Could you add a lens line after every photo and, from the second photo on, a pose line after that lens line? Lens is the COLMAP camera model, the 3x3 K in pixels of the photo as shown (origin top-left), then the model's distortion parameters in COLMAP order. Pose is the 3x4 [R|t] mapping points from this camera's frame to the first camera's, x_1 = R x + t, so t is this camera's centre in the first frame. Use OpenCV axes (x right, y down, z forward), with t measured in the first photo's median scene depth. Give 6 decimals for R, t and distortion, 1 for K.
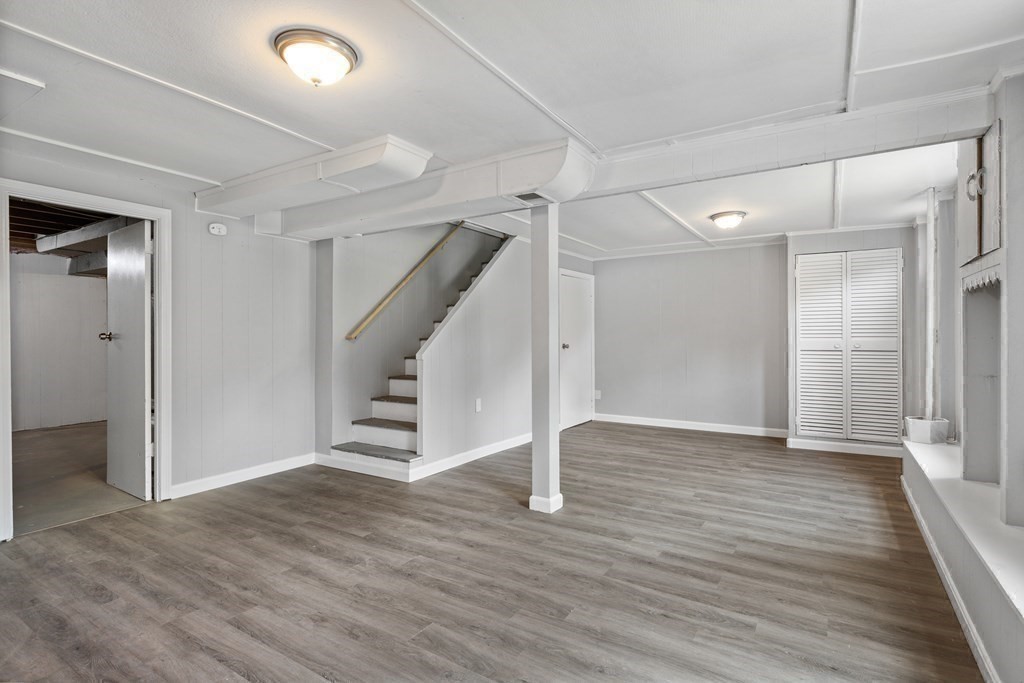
lens RADIAL K [[504.7, 0, 512.0], [0, 504.7, 341.5], [0, 0, 1]] dist [0.000257, 0.000039]
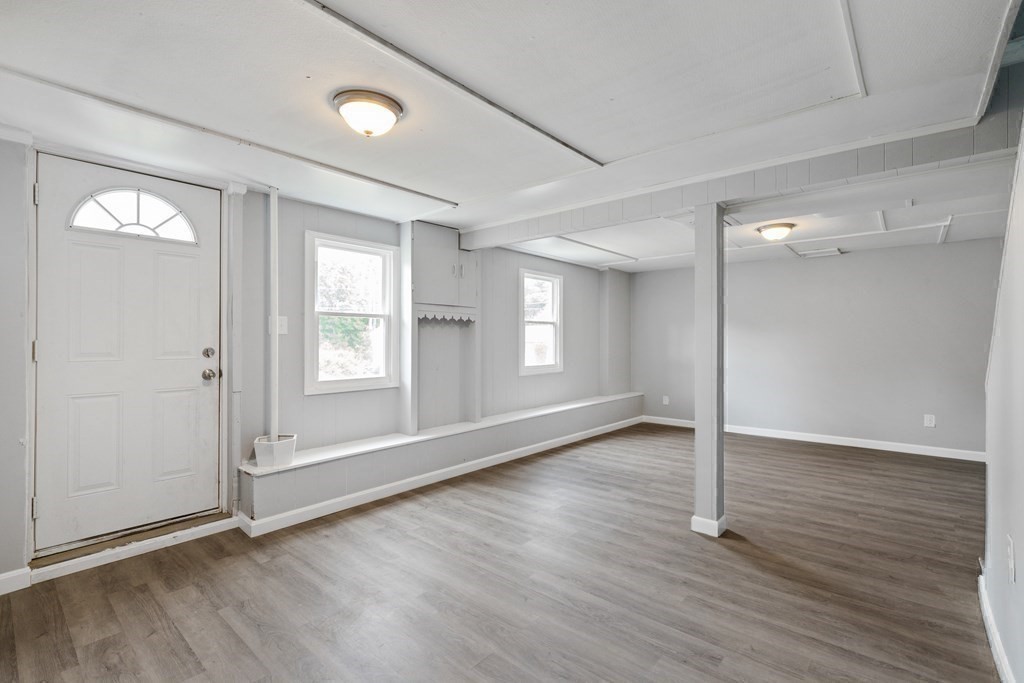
lens RADIAL K [[458.3, 0, 513.8], [0, 458.3, 337.5], [0, 0, 1]] dist [-0.000272, 0.000009]
pose [[-0.989689, 0.004501, 0.143162, 0.333773], [0.004874, 0.999986, 0.002260, -0.030072], [-0.143150, 0.002934, -0.989697, 2.087734]]
